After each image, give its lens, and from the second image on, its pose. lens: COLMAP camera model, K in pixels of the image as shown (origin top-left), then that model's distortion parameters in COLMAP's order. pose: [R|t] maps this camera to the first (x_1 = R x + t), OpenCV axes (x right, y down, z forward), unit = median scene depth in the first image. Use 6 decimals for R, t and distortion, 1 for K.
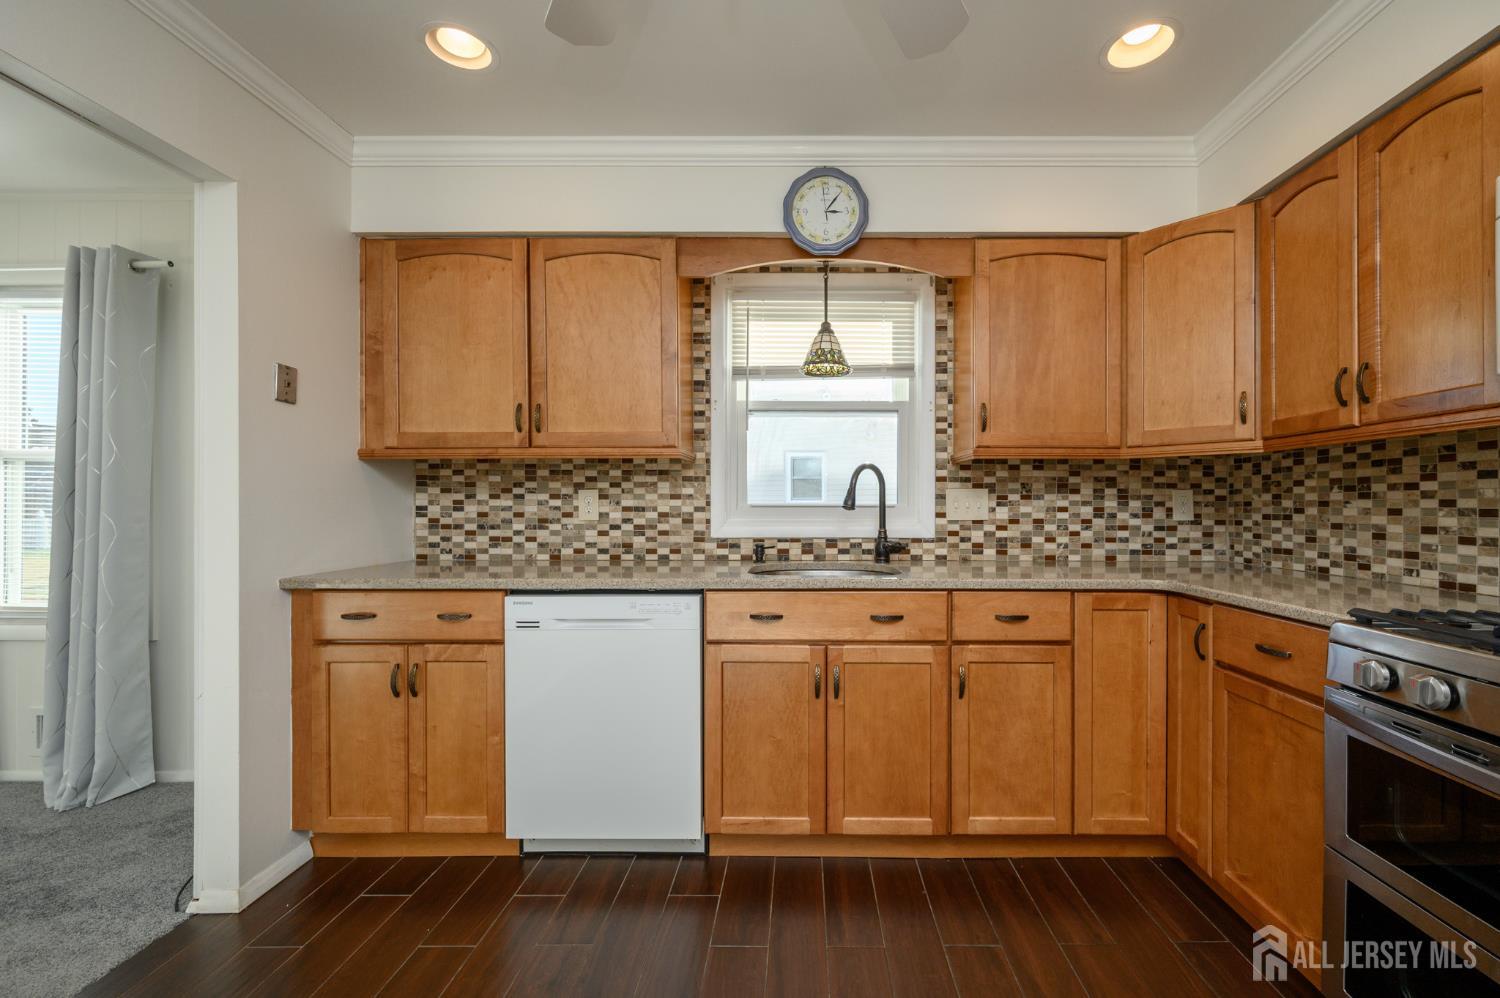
lens RADIAL K [[611.2, 0, 800.4], [0, 611.2, 506.8], [0, 0, 1]] dist [0.000176, -0.000098]
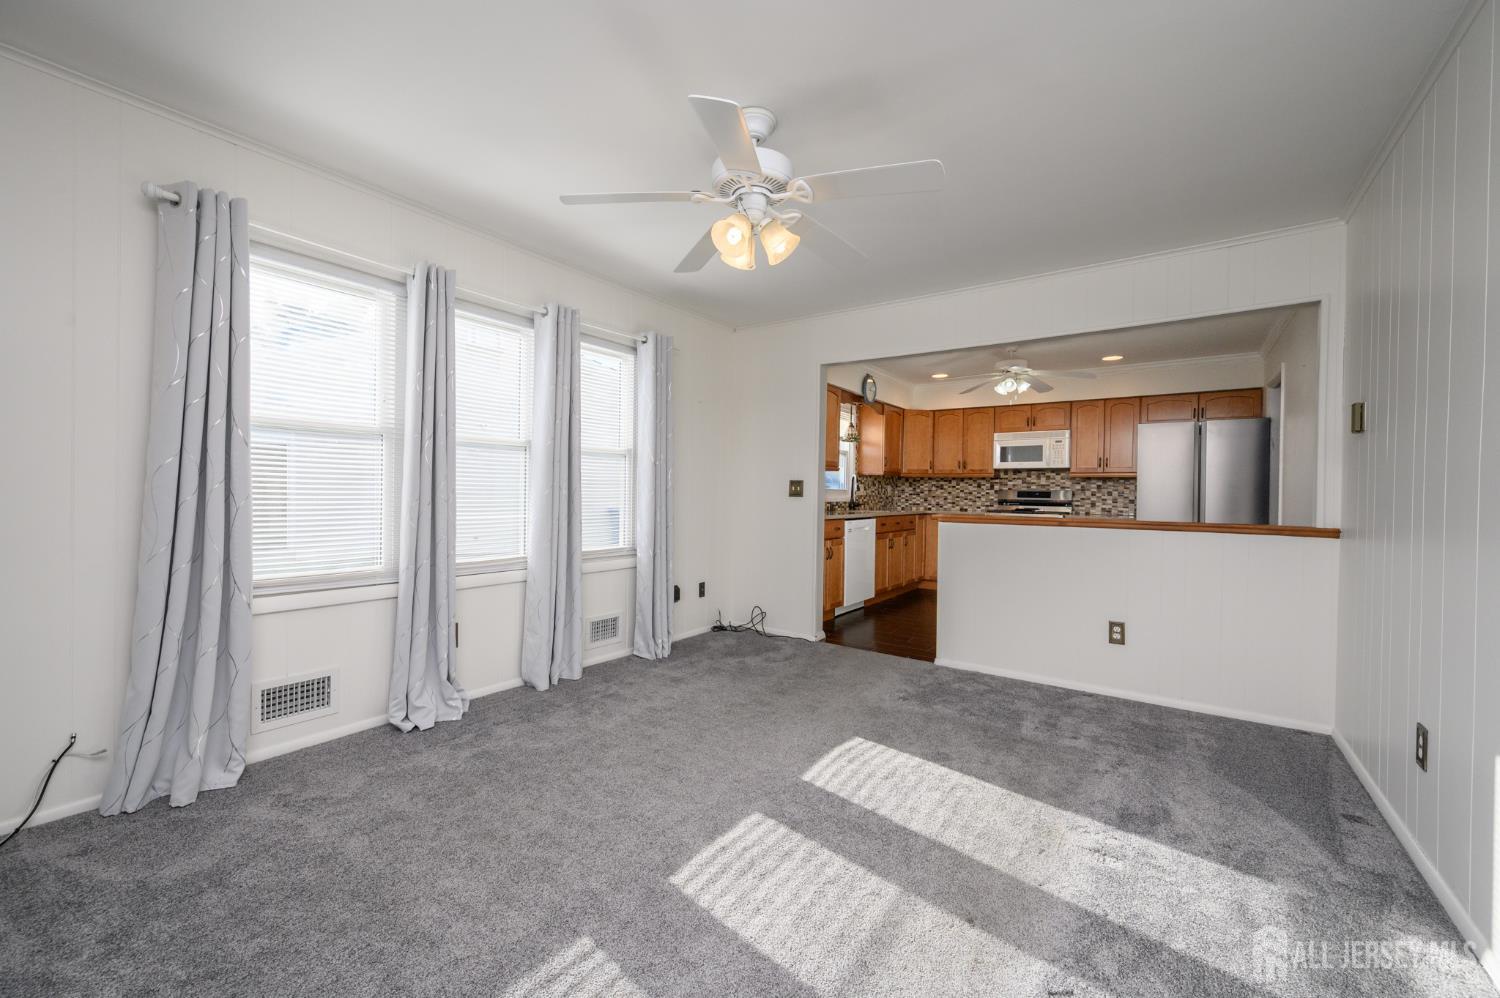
lens RADIAL K [[590.7, 0, 750.6], [0, 590.7, 494.6], [0, 0, 1]] dist [-0.001148, -0.000419]
pose [[0.577942, 0.003981, 0.816068, -2.233913], [-0.010572, 0.999941, 0.002609, 0.017469], [-0.816009, -0.010136, 0.577950, -0.158253]]
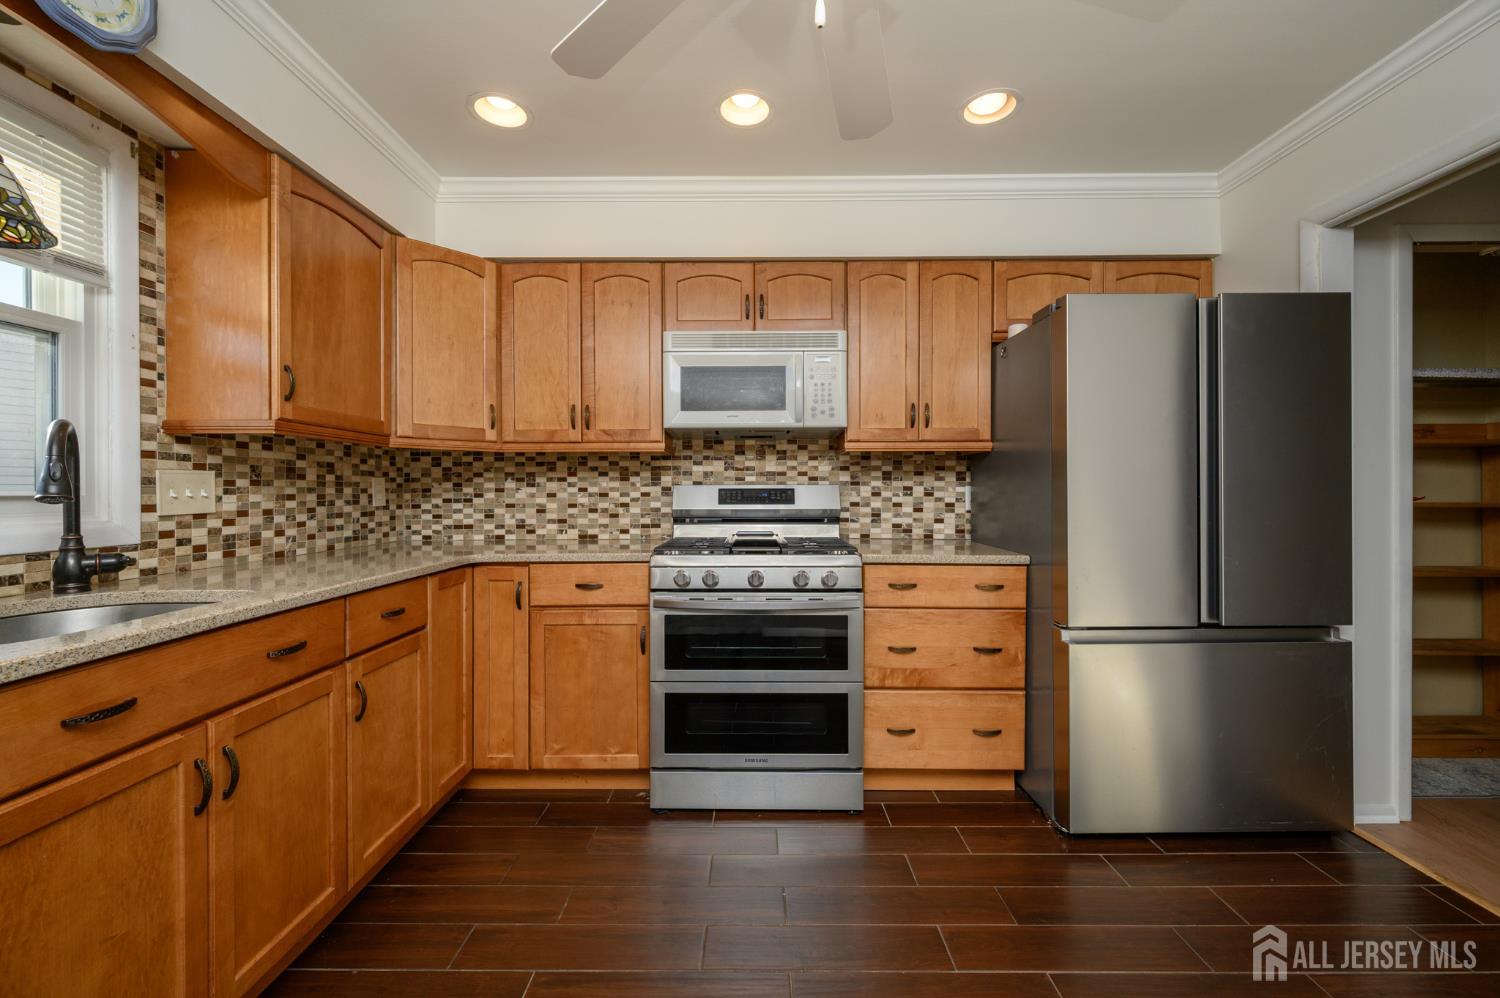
lens RADIAL K [[590.7, 0, 750.6], [0, 590.7, 494.6], [0, 0, 1]] dist [-0.001148, -0.000419]
pose [[0.004282, -0.009551, 0.999945, -0.413092], [0.007393, 0.999927, 0.009519, -0.002684], [-0.999964, 0.007351, 0.004352, 0.340388]]
